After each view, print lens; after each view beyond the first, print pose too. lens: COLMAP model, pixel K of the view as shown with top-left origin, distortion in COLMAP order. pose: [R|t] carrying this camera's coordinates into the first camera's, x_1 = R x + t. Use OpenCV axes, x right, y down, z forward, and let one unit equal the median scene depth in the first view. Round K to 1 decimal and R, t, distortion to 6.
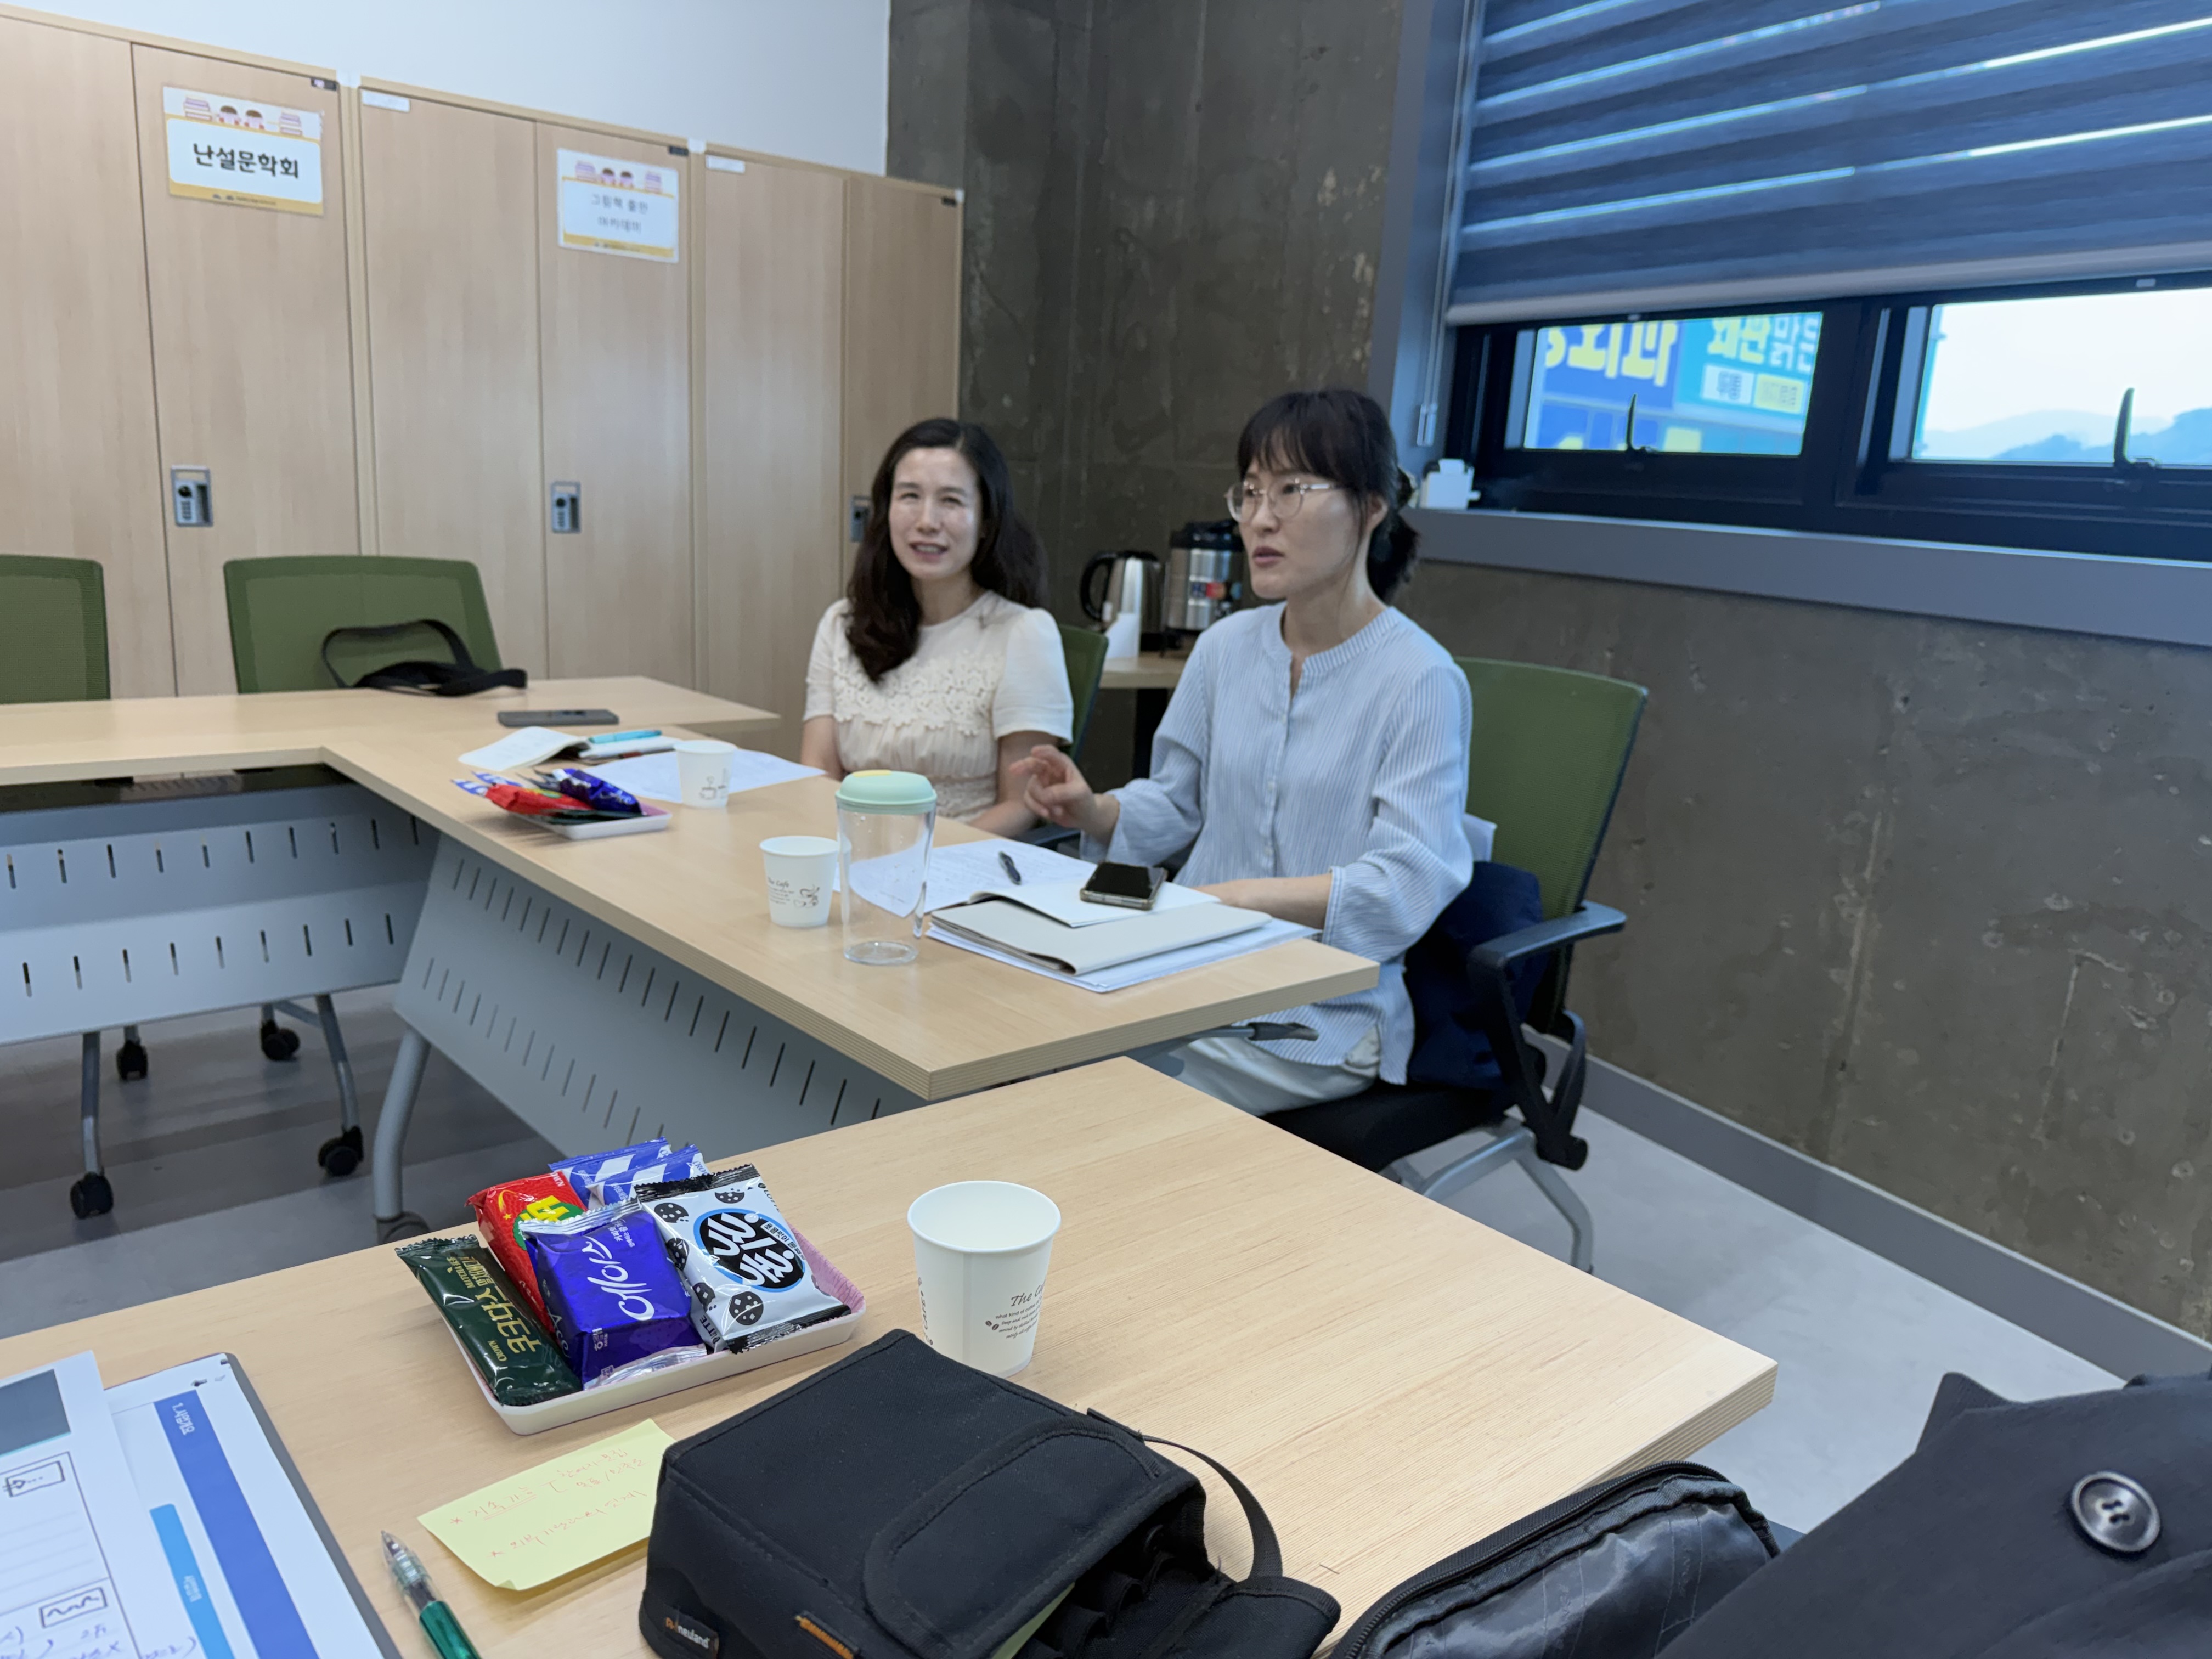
lens RADIAL K [[1572.8, 0, 1057.1], [0, 1572.8, 828.4], [0, 0, 1]] dist [0.012436, -0.010683]
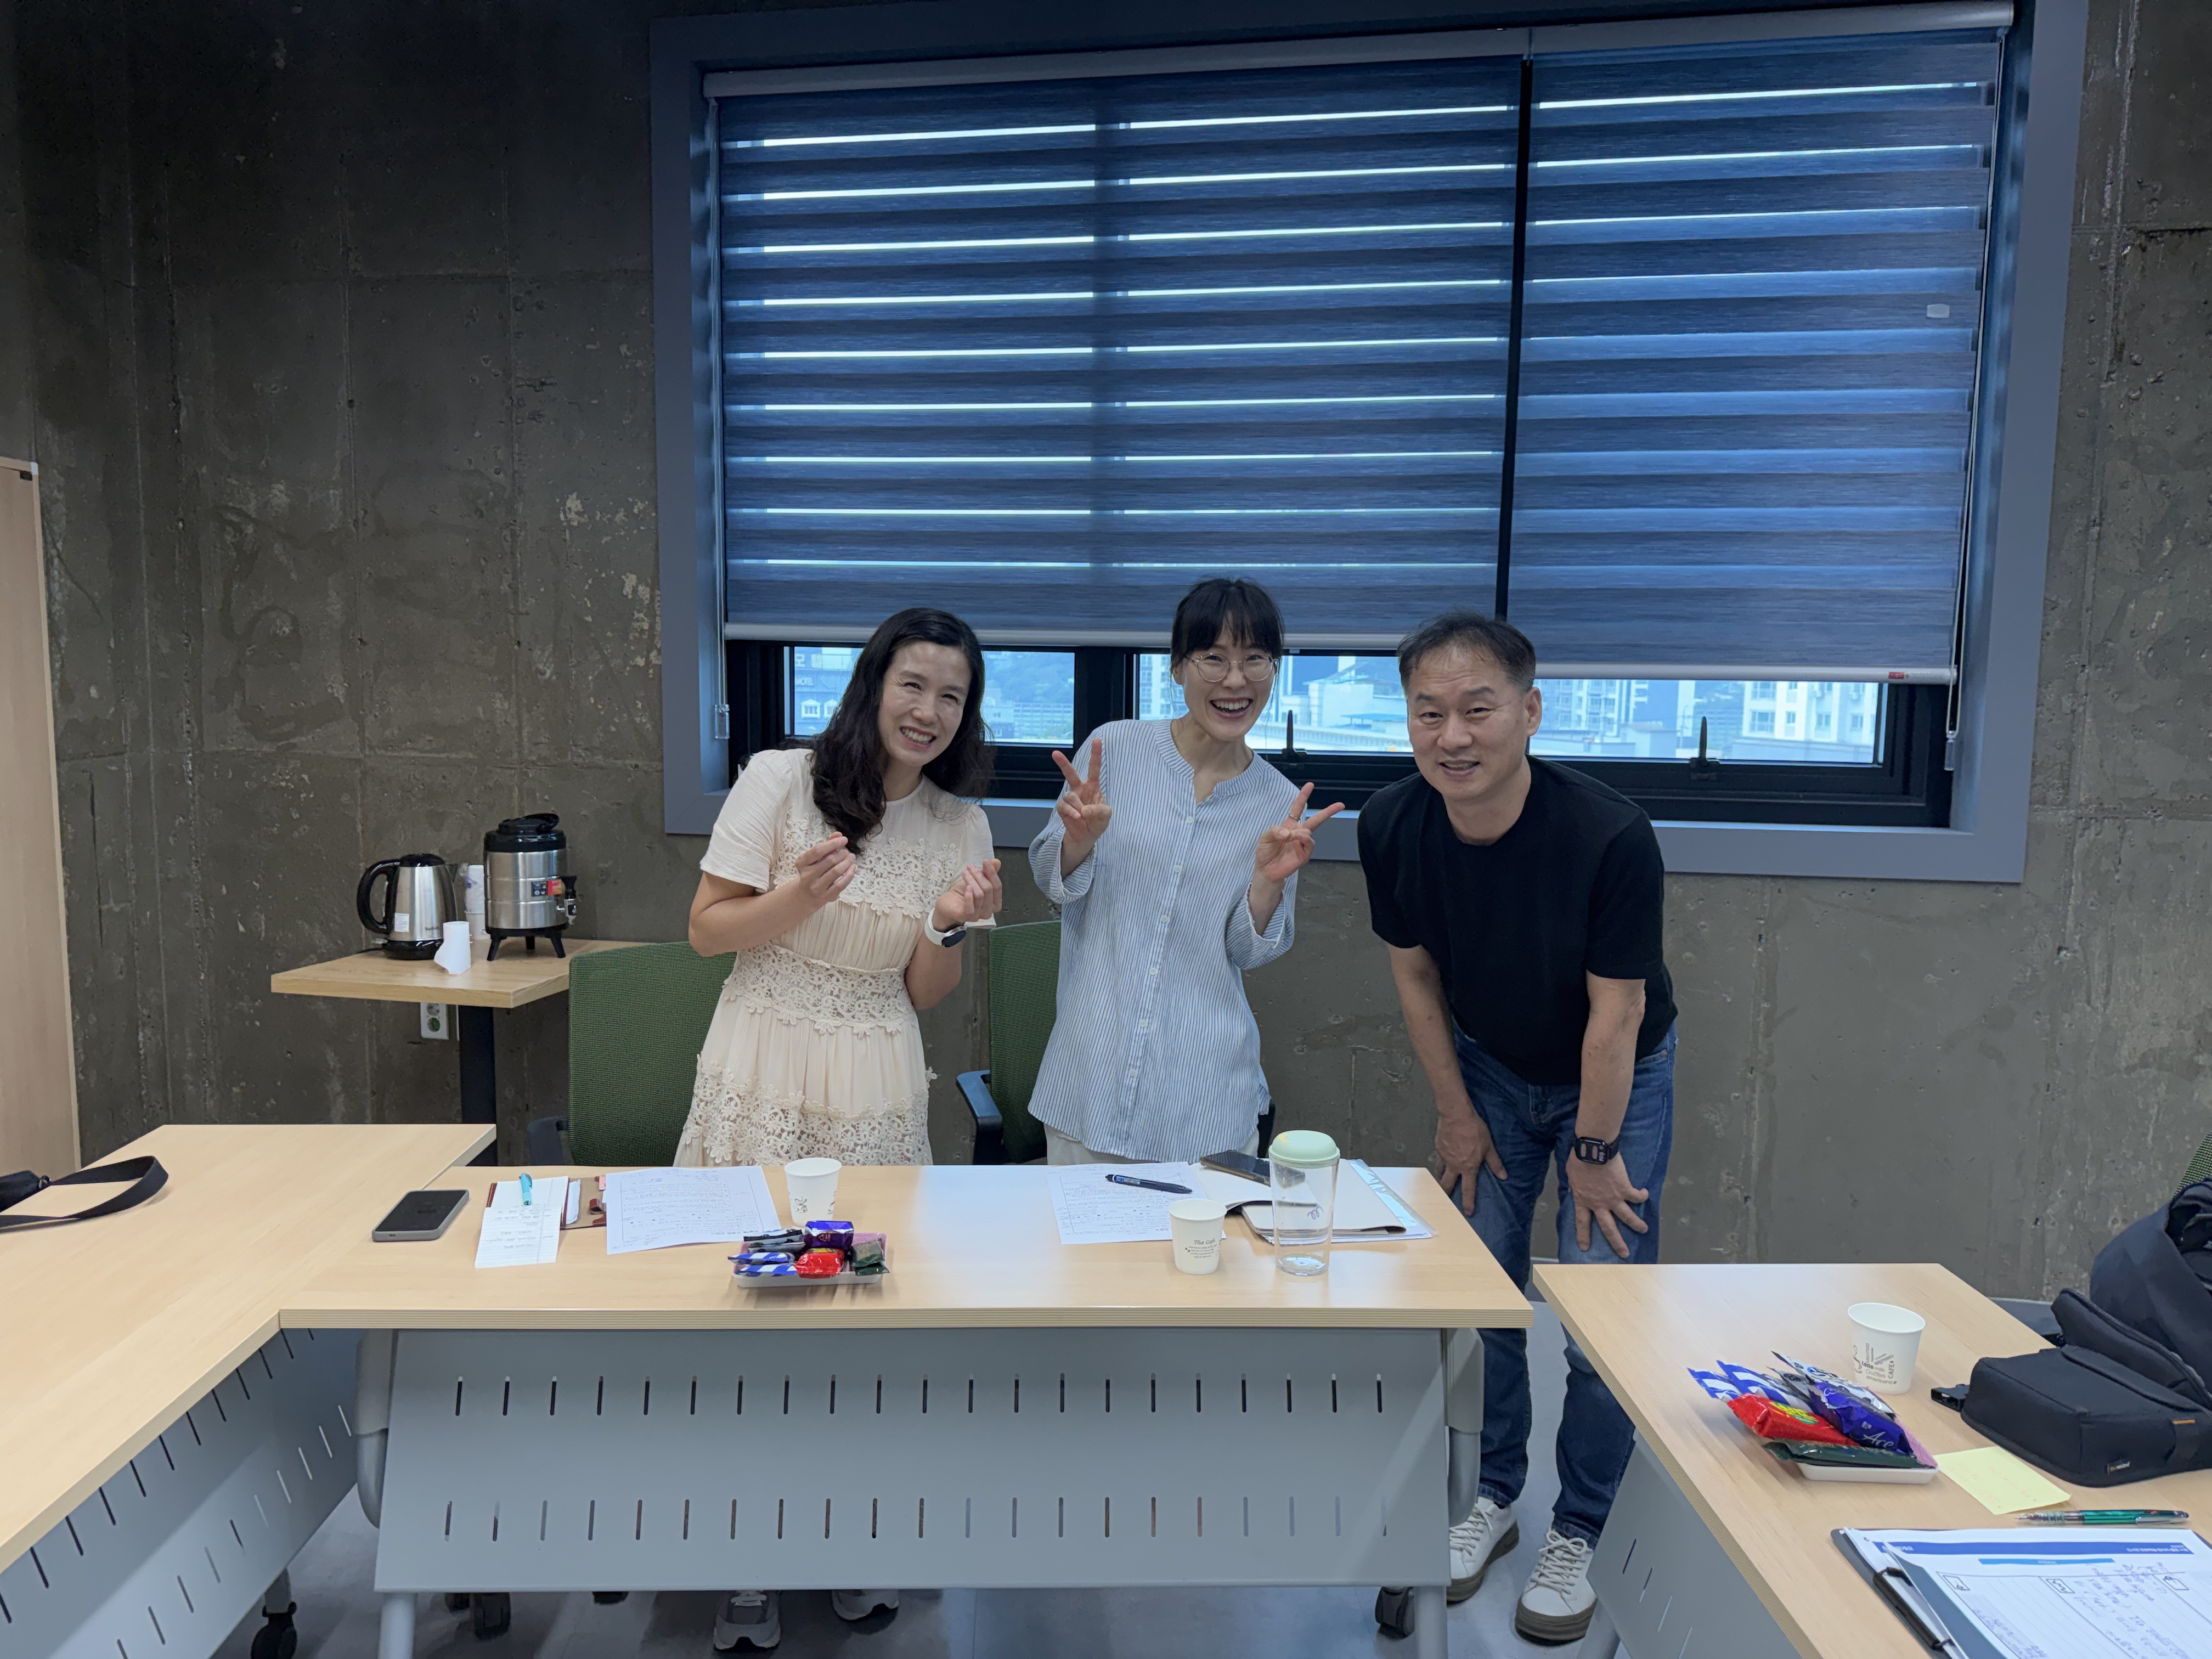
lens RADIAL K [[1572.8, 0, 1097.6], [0, 1572.8, 835.0], [0, 0, 1]] dist [0.012436, -0.010683]
pose [[0.634874, -0.138281, 0.760140, -0.436345], [0.195198, 0.980643, 0.015363, -0.125563], [-0.747551, 0.138625, 0.649577, 0.048137]]
